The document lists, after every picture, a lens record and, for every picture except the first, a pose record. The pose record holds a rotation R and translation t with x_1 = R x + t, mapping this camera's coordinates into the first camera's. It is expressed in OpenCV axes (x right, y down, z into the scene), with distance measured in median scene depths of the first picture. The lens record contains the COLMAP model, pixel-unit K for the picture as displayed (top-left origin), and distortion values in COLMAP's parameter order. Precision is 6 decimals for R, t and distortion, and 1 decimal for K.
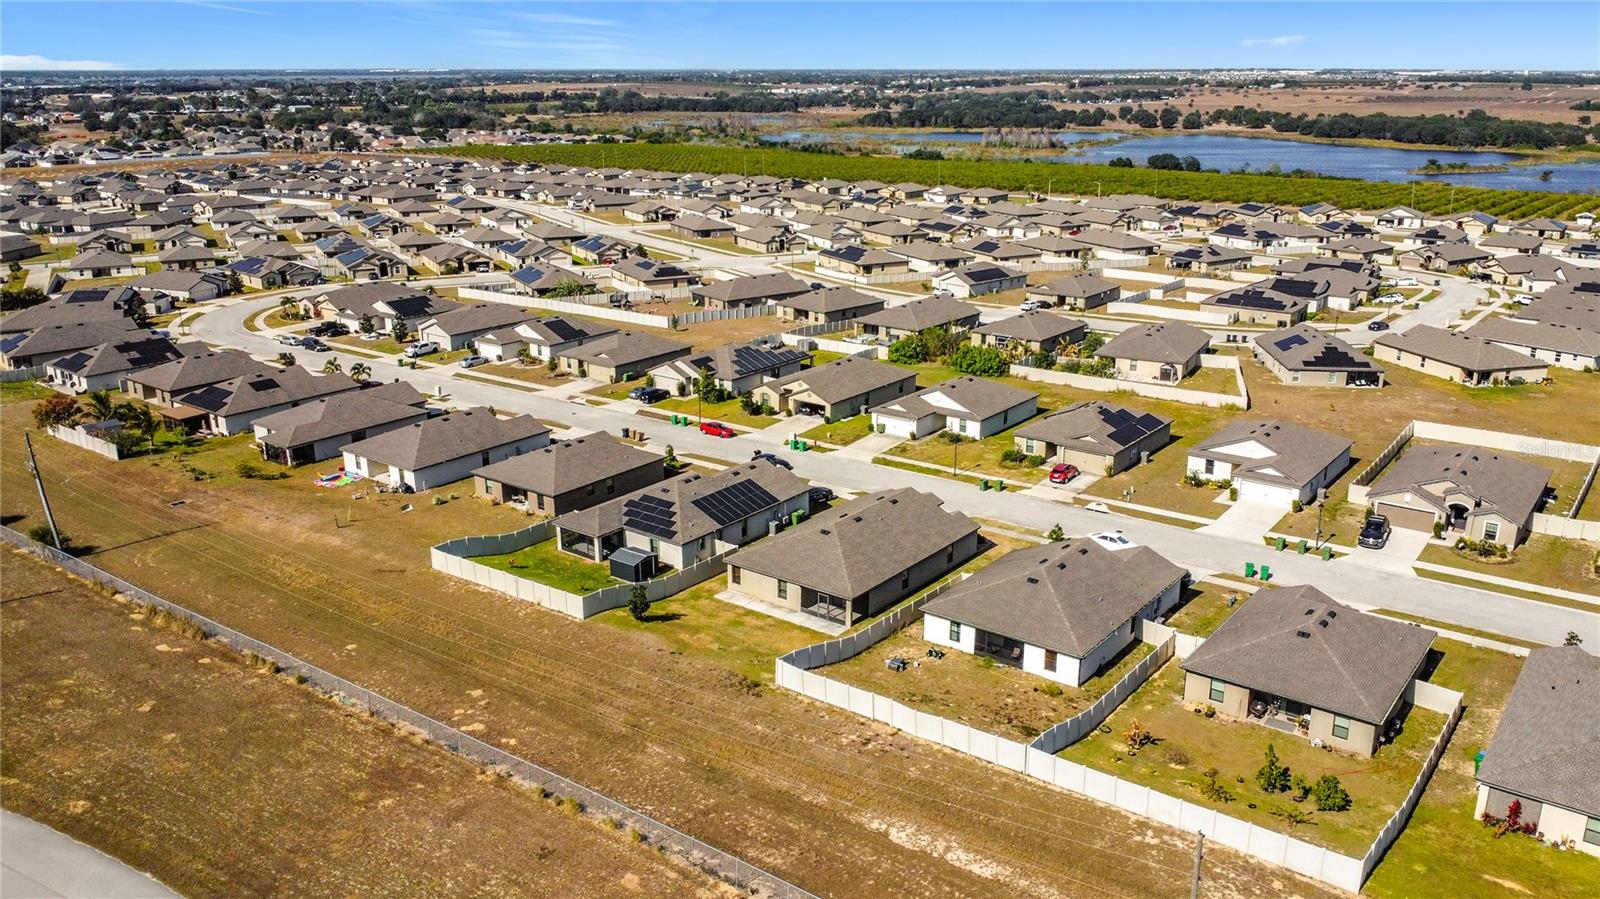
lens RADIAL K [[1253.6, 0, 804.9], [0, 1253.6, 426.9], [0, 0, 1]] dist [-0.001130, -0.004187]
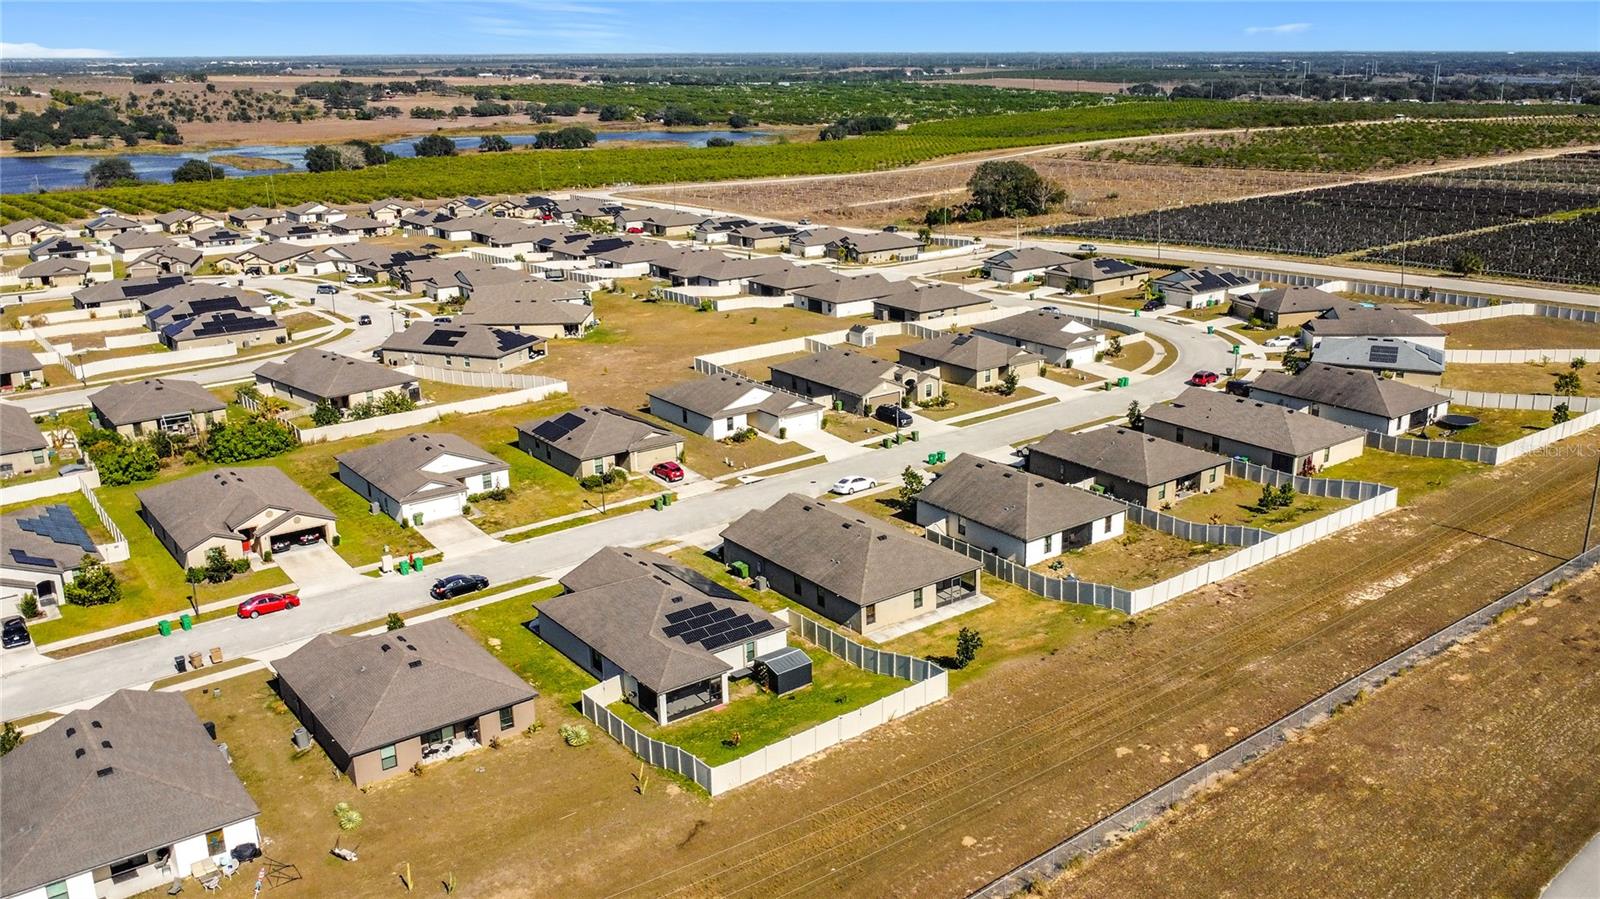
lens RADIAL K [[1320.7, 0, 881.9], [0, 1320.7, 378.2], [0, 0, 1]] dist [-0.004002, -0.004492]
pose [[0.239362, -0.236534, 0.941678, -0.846567], [0.273534, 0.947016, 0.168346, -0.191275], [-0.931604, 0.217285, 0.291379, 0.601495]]
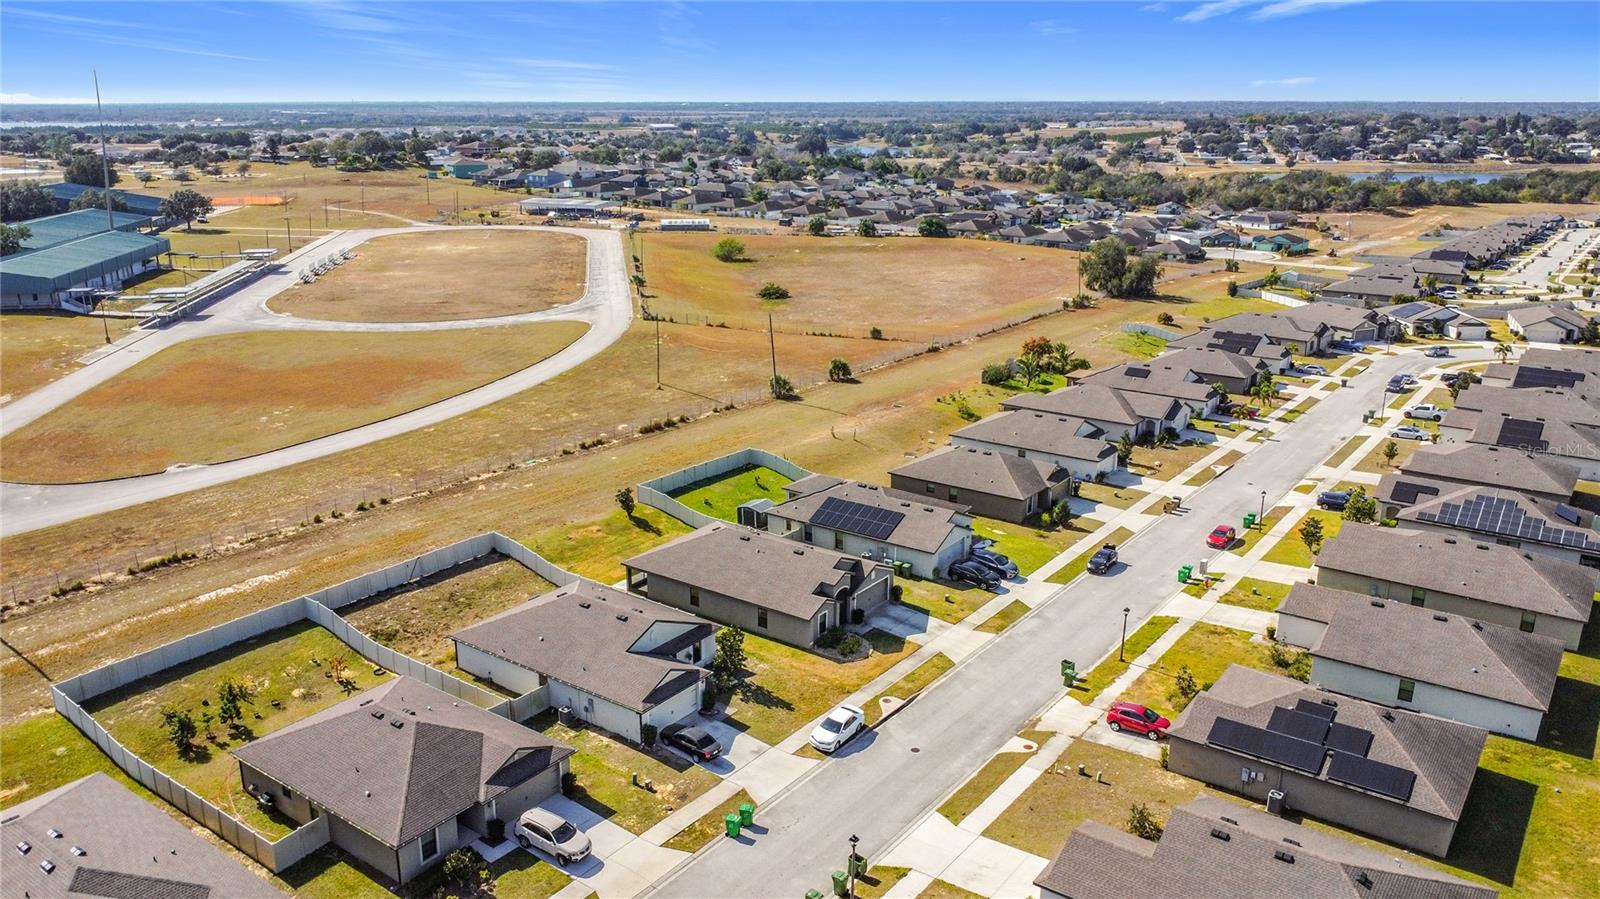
lens RADIAL K [[1202.5, 0, 793.3], [0, 1202.5, 447.1], [0, 0, 1]] dist [-0.000884, -0.005763]
pose [[0.017873, 0.278424, -0.960292, 0.877782], [-0.275058, 0.924756, 0.263001, -0.240163], [0.961261, 0.259436, 0.093111, 0.855077]]
